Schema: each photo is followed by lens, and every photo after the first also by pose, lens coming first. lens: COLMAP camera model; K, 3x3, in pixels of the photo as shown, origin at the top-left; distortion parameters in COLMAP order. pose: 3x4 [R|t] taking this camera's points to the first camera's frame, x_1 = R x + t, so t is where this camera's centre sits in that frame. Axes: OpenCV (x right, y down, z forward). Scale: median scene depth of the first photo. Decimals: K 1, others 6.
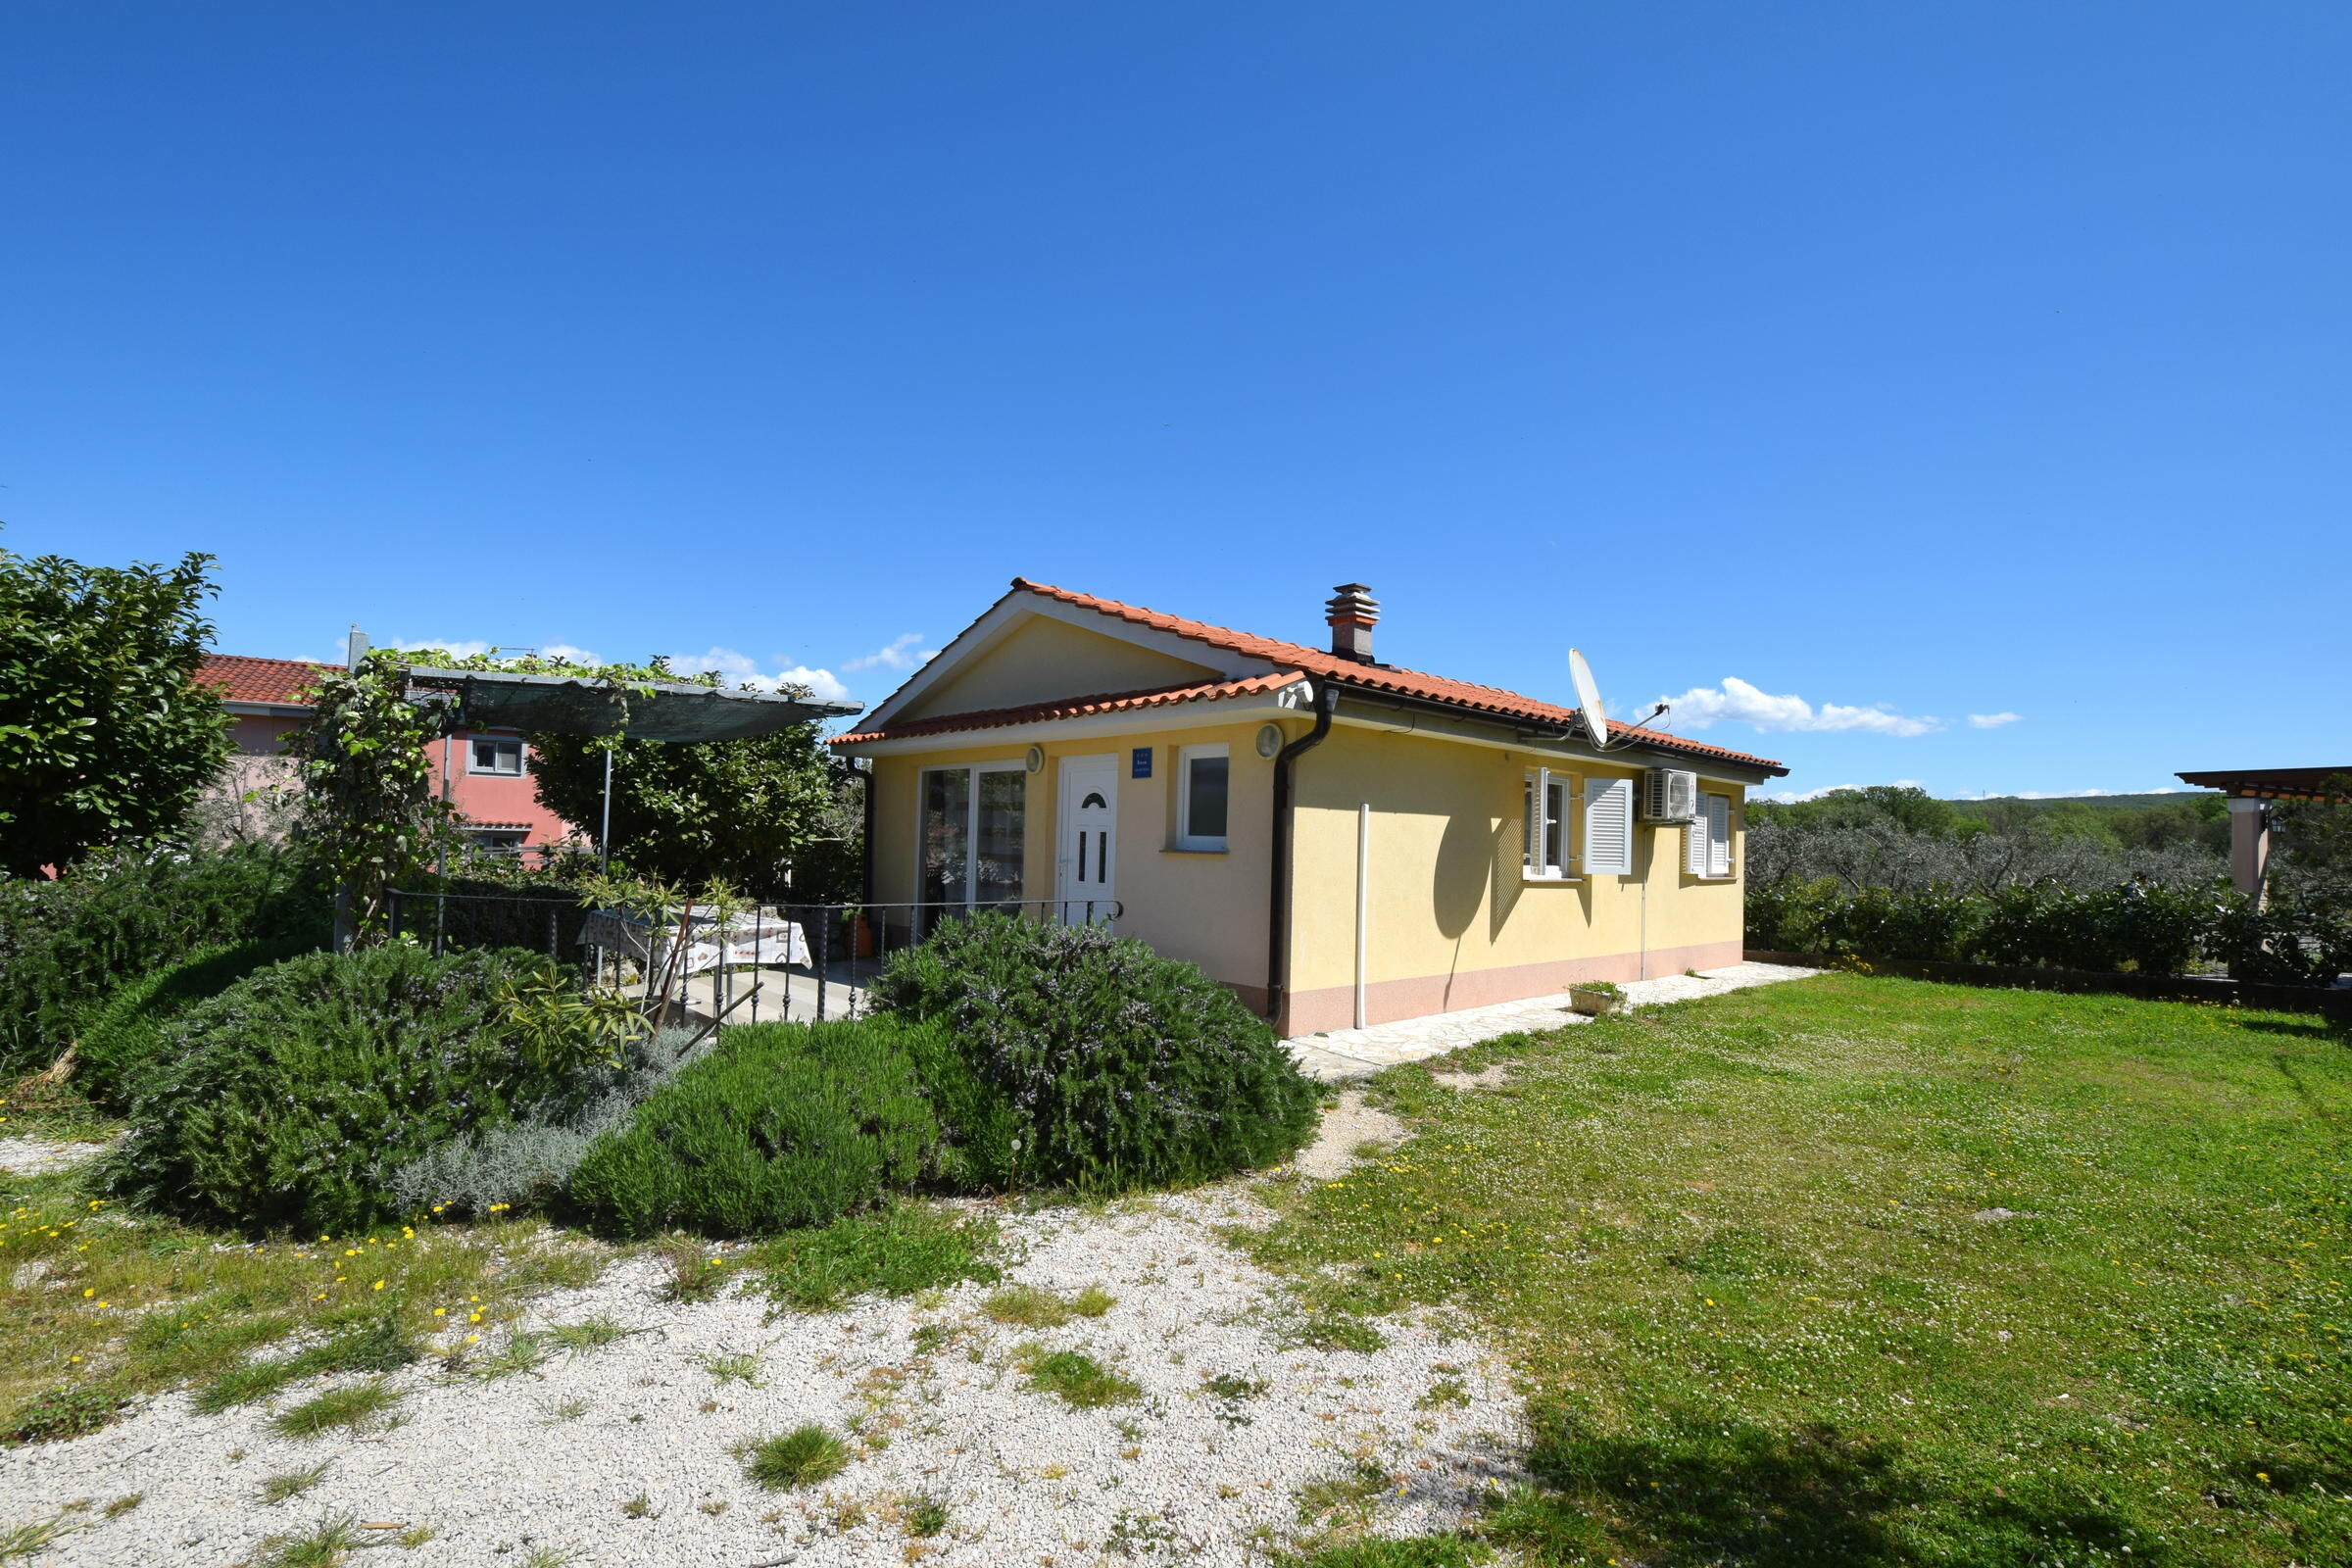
lens RADIAL K [[1066.1, 0, 1184.0], [0, 1066.1, 823.3], [0, 0, 1]] dist [0.001519, -0.007441]
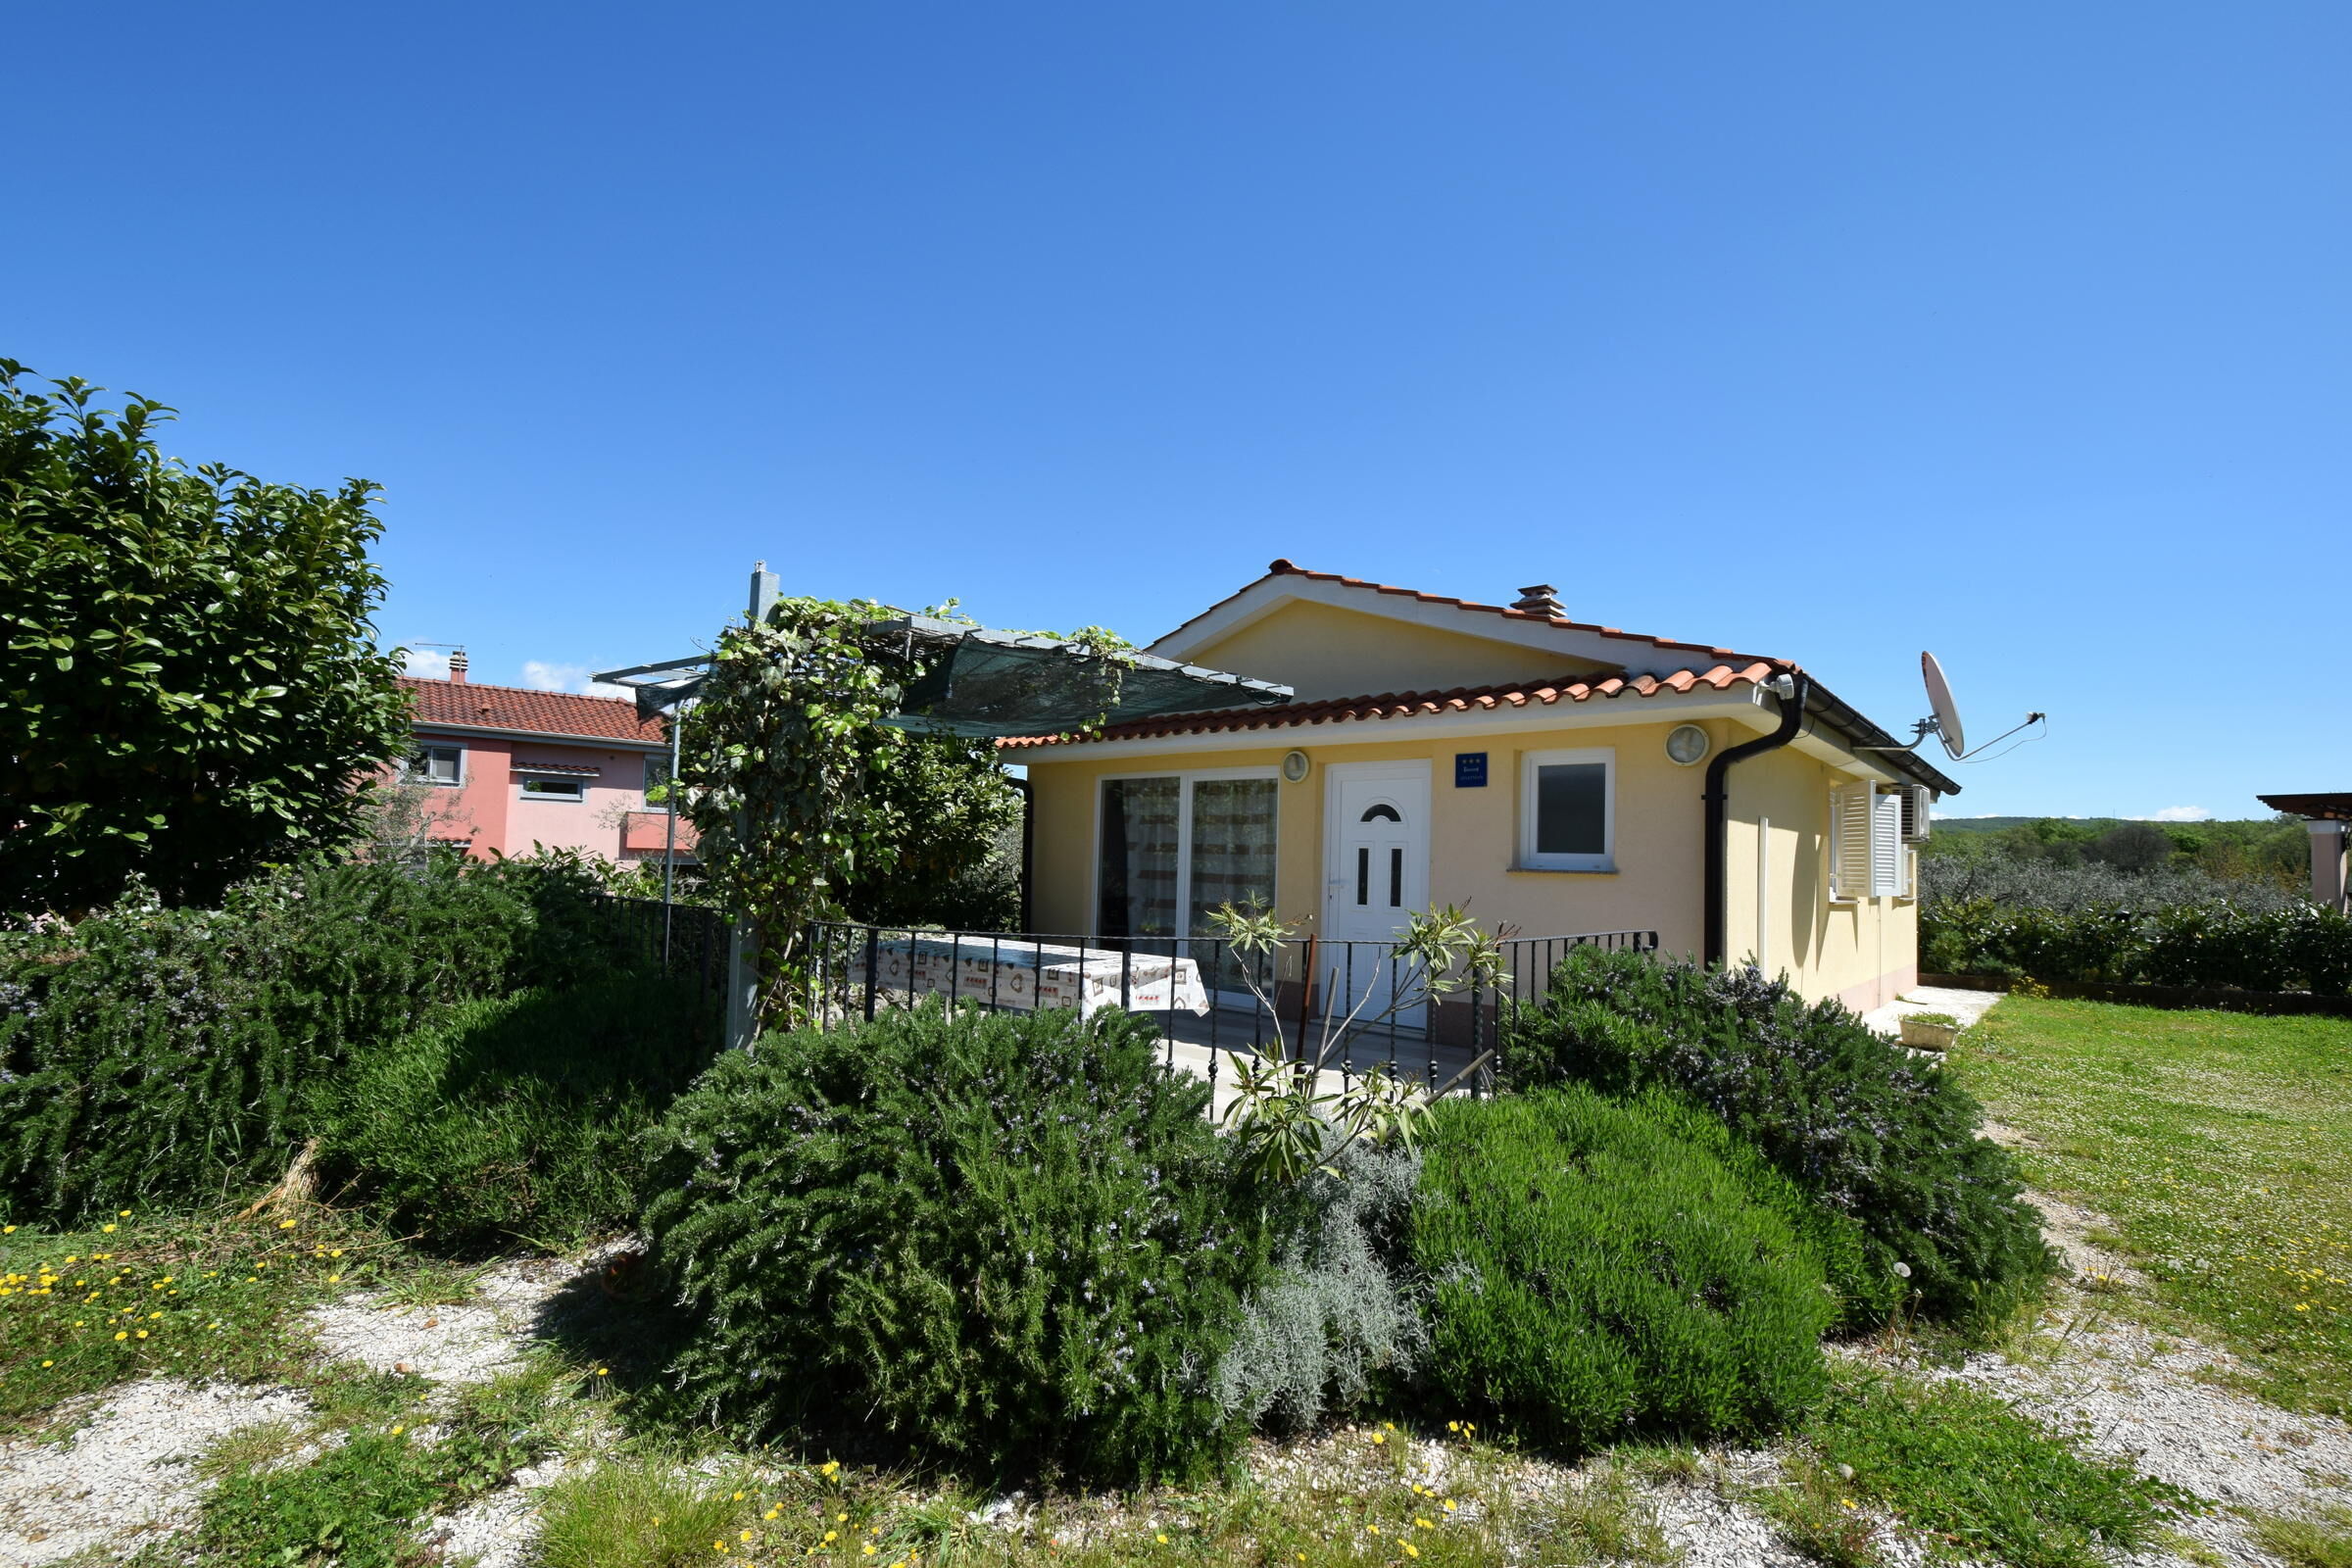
lens RADIAL K [[1063.6, 0, 1181.5], [0, 1063.6, 822.3], [0, 0, 1]] dist [0.000167, -0.004585]
pose [[0.994596, 0.006038, 0.103646, -0.484581], [-0.004075, 0.999809, -0.019136, 0.005407], [-0.103741, 0.018610, 0.994430, 0.208149]]
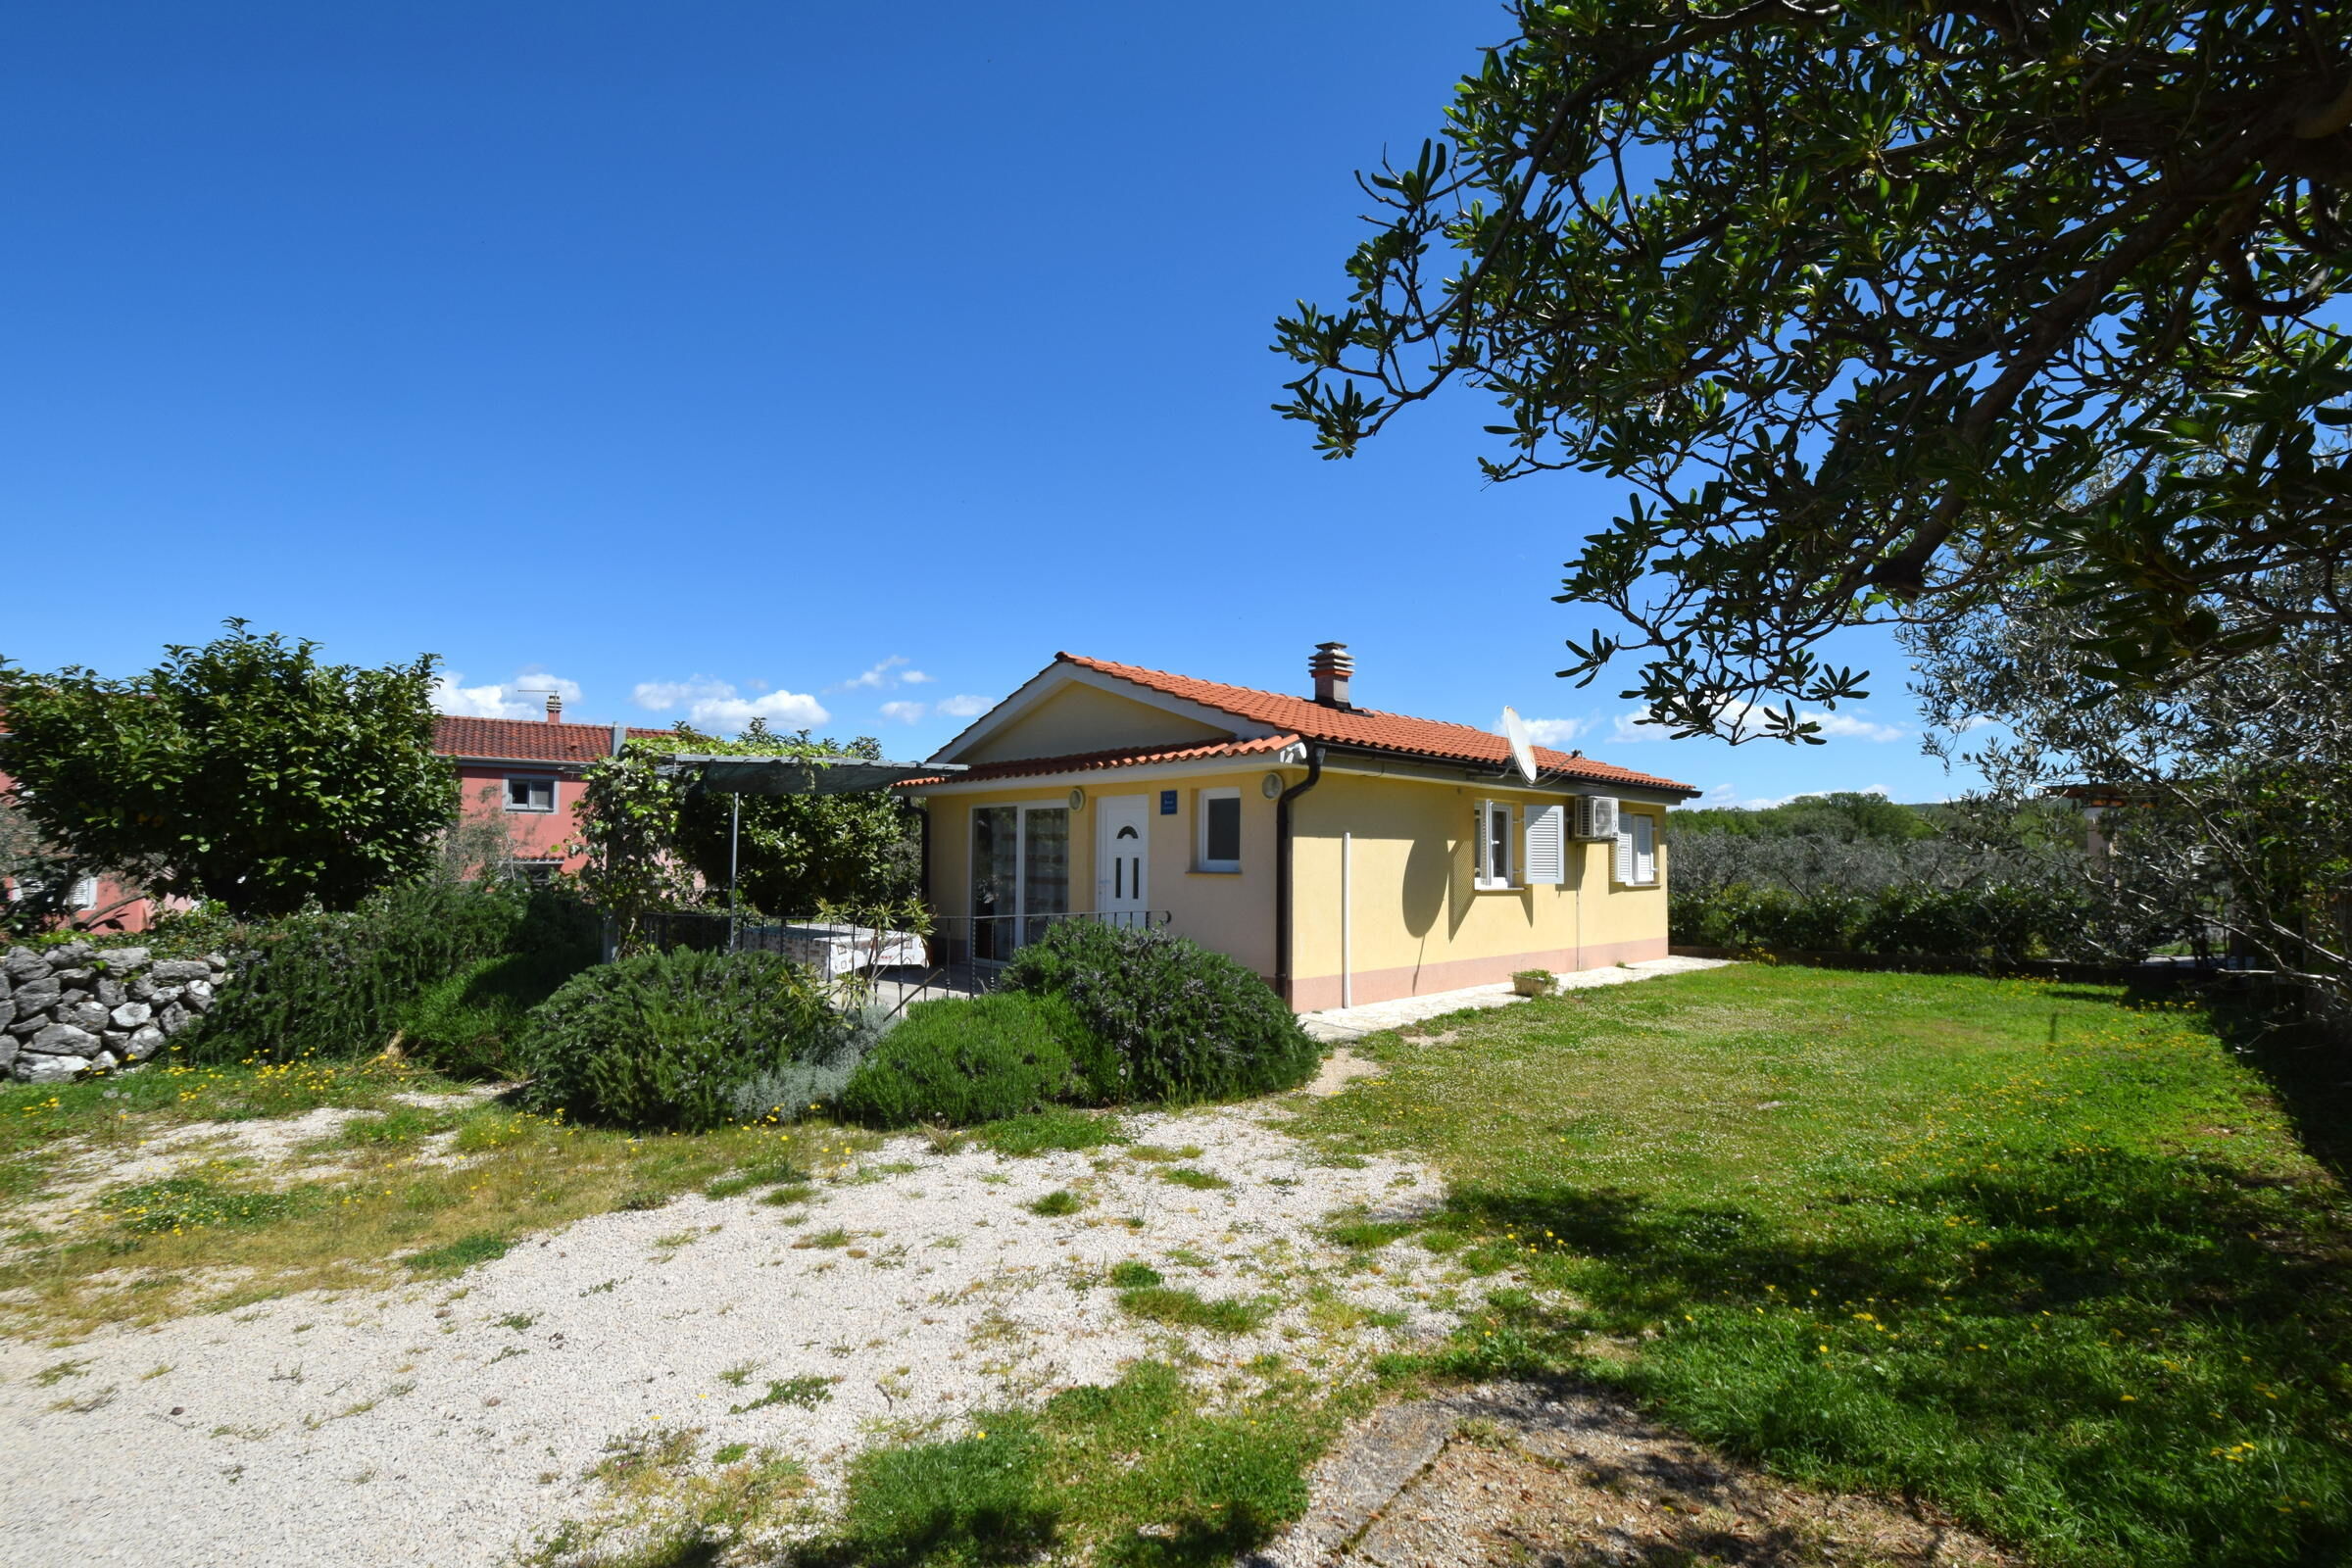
lens RADIAL K [[1066.1, 0, 1184.0], [0, 1066.1, 823.3], [0, 0, 1]] dist [0.001519, -0.007441]
pose [[0.999624, -0.019144, 0.019647, -0.061662], [0.019464, 0.999679, -0.016230, -0.015057], [-0.019330, 0.016606, 0.999675, -0.337082]]
